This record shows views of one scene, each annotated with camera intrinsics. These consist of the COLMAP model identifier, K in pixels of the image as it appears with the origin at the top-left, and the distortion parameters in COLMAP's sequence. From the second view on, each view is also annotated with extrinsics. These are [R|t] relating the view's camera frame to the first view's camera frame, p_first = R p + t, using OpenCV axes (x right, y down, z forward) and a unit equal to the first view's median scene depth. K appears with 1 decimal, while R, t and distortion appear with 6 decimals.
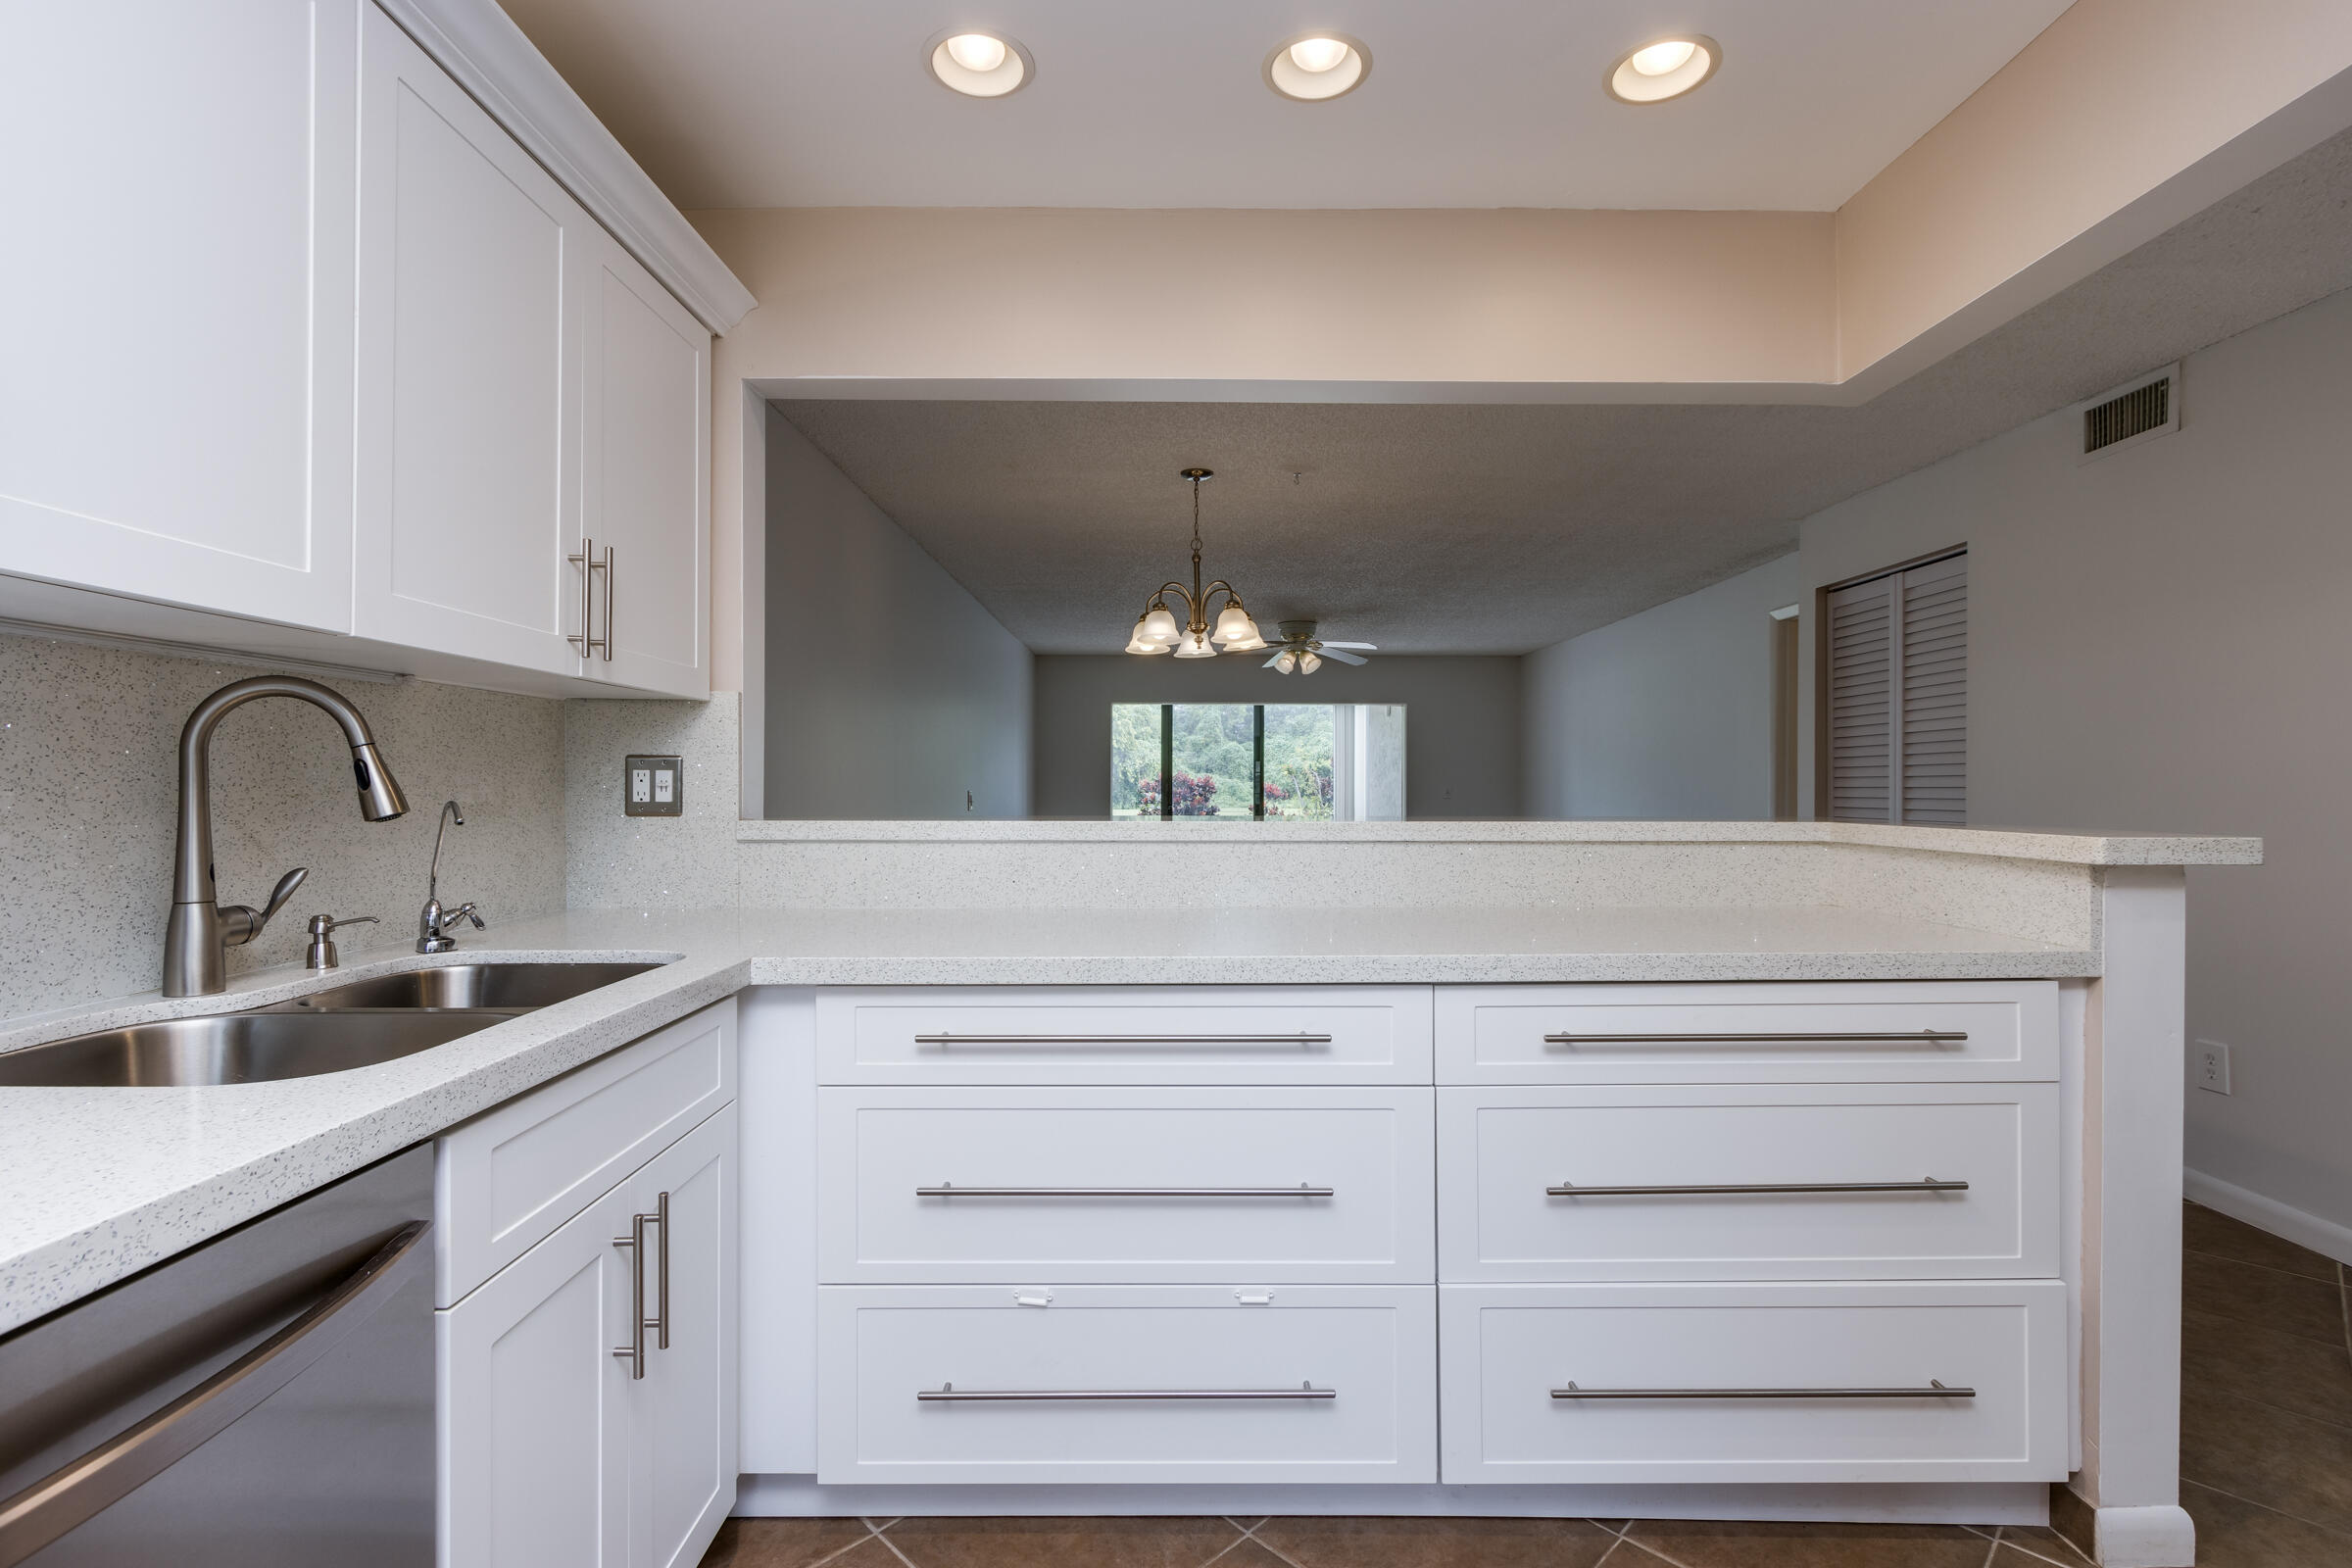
lens RADIAL K [[1088.7, 0, 1173.1], [0, 1088.7, 788.8], [0, 0, 1]] dist [0.003958, -0.000660]
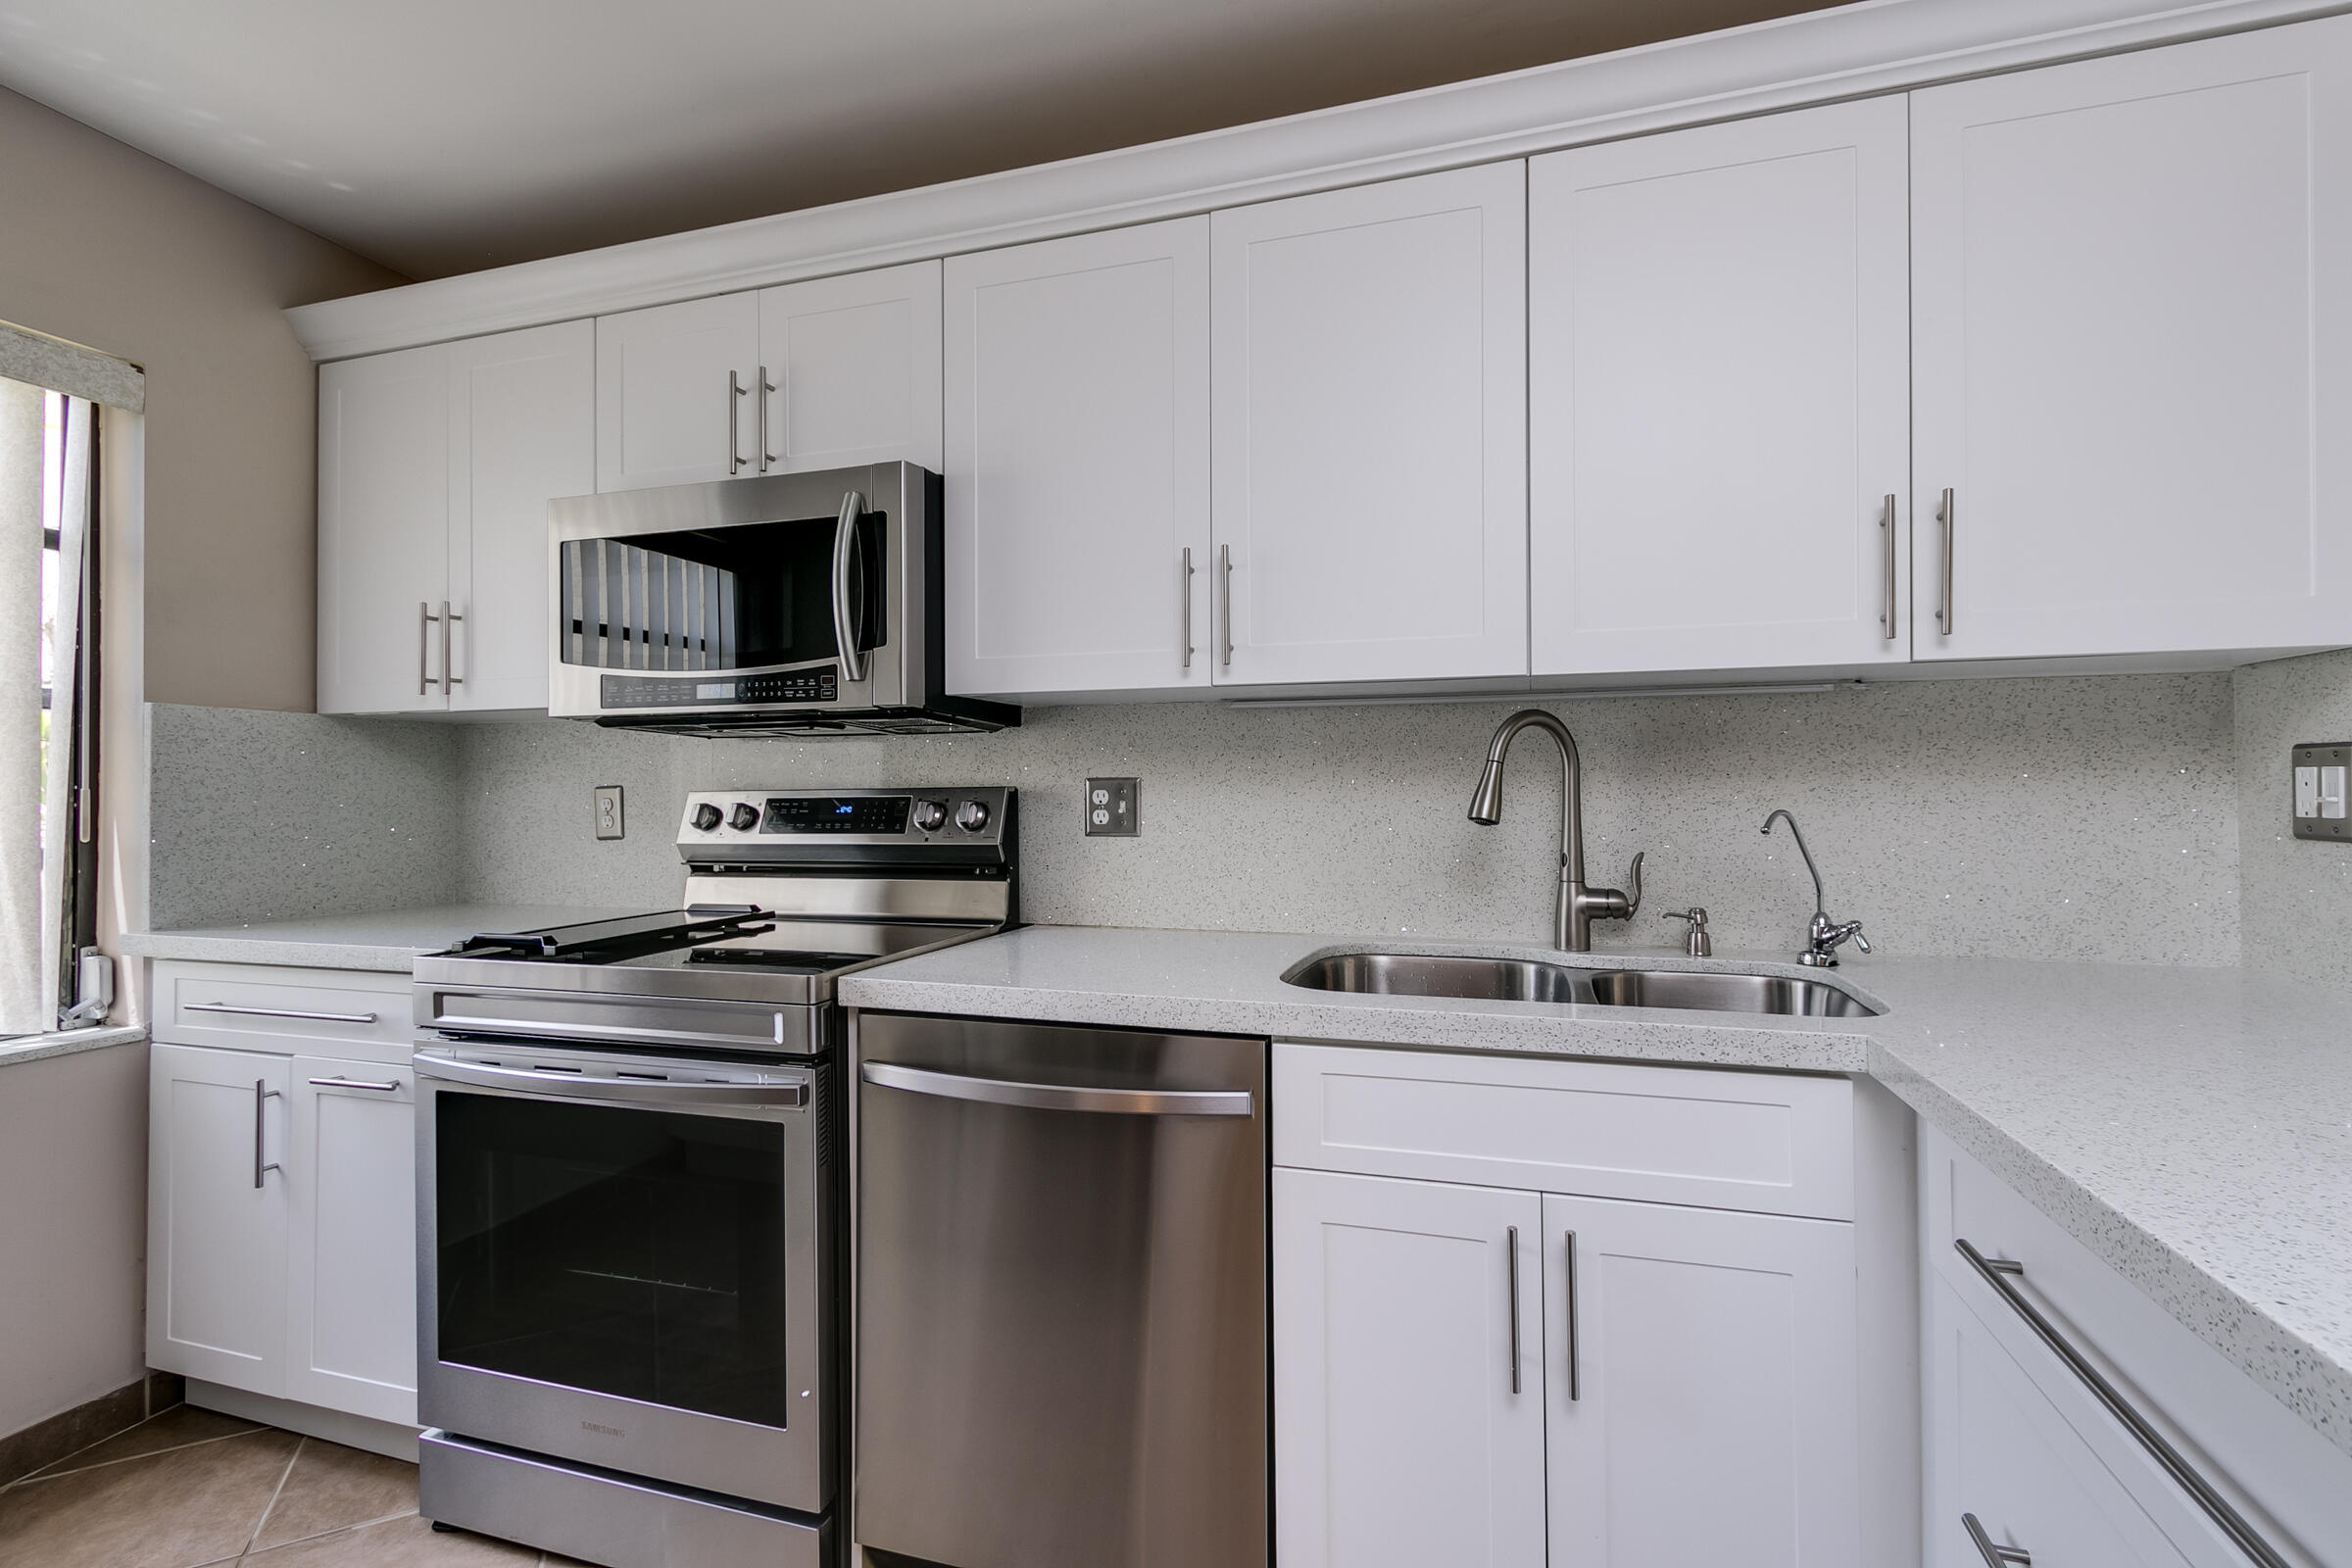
lens RADIAL K [[1070.3, 0, 1194.1], [0, 1070.3, 778.2], [0, 0, 1]] dist [0.007692, -0.001575]
pose [[-0.297250, -0.009577, -0.954752, 0.350979], [0.003116, 0.999935, -0.011001, -0.007037], [0.954795, -0.006245, -0.297200, 0.658478]]
